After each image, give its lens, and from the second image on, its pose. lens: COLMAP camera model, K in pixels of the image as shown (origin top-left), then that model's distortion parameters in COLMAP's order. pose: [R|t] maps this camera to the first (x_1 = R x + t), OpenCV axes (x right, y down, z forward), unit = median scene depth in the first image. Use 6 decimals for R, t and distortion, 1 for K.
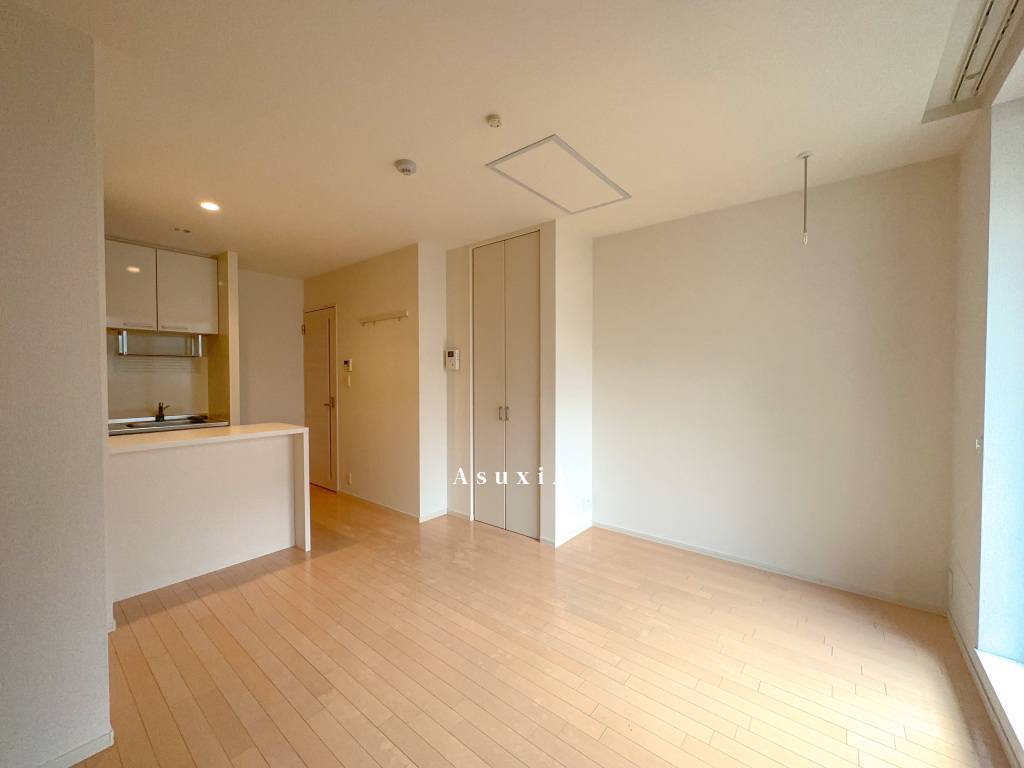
lens RADIAL K [[410.3, 0, 513.8], [0, 410.3, 383.1], [0, 0, 1]] dist [-0.005296, 0.001332]
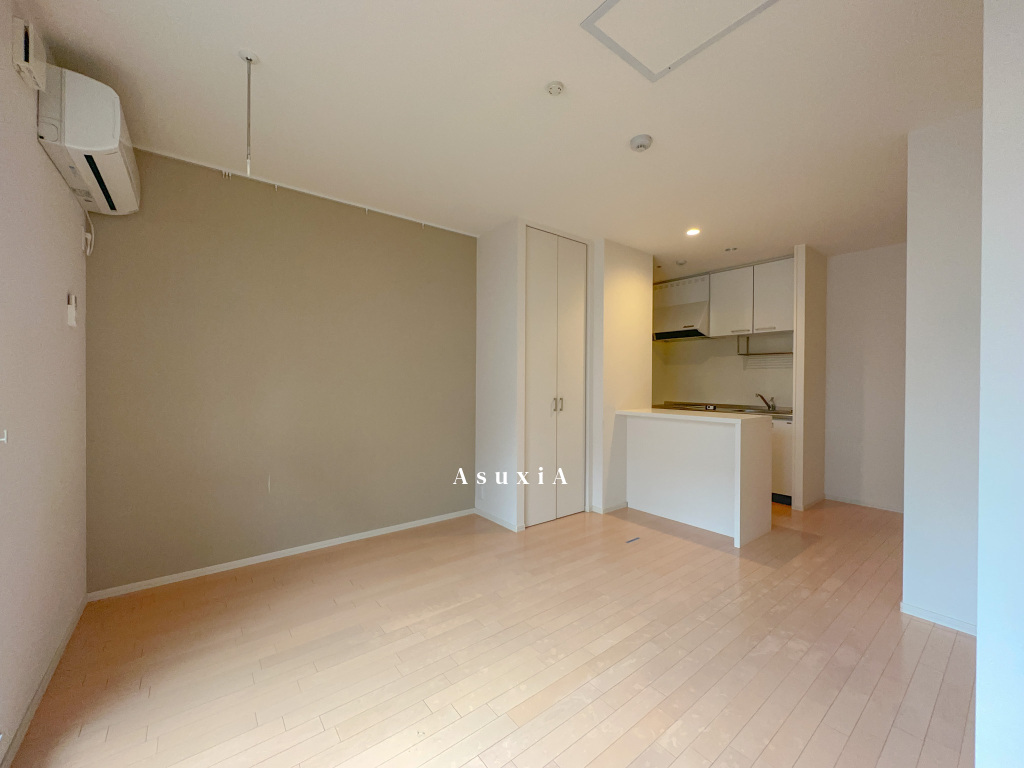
lens RADIAL K [[410.3, 0, 505.1], [0, 410.3, 382.2], [0, 0, 1]] dist [-0.005296, 0.001332]
pose [[-0.240245, 0.003157, -0.970707, 0.526572], [-0.025177, 0.999638, 0.009482, 0.024885], [0.970386, 0.026718, -0.240078, 0.649236]]
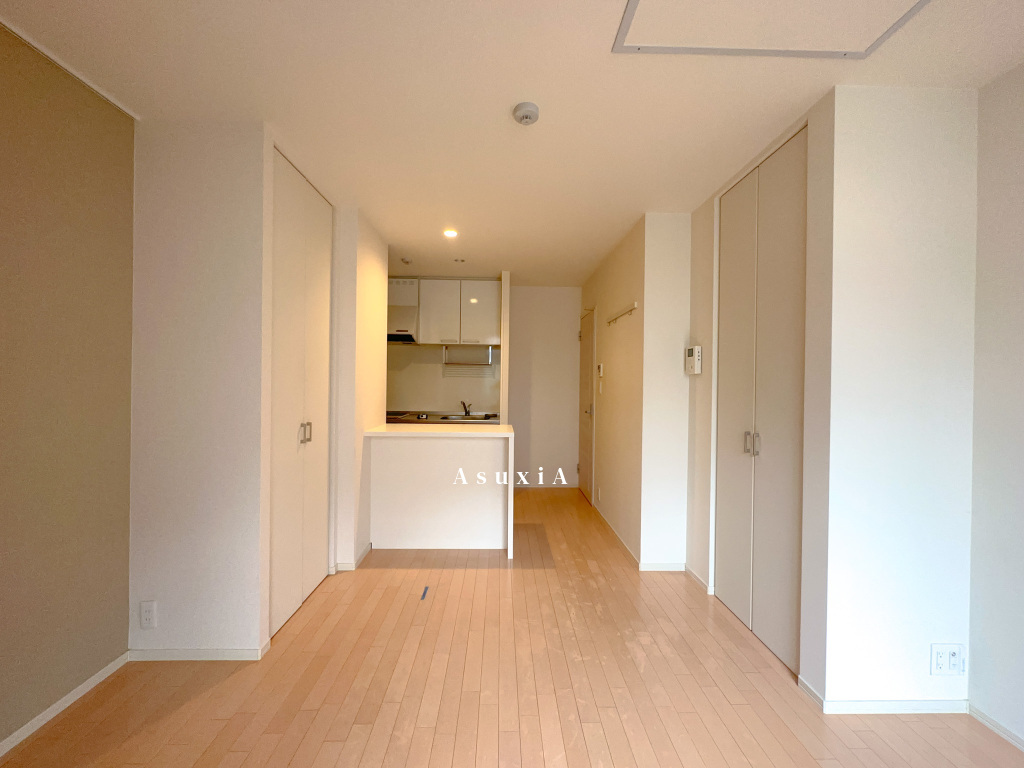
lens RADIAL K [[410.3, 0, 509.7], [0, 410.3, 382.7], [0, 0, 1]] dist [-0.005296, 0.001332]
pose [[0.643784, 0.011465, -0.765122, 0.226995], [-0.029509, 0.999516, -0.009851, -0.000795], [0.764638, 0.028920, 0.643810, 0.333954]]
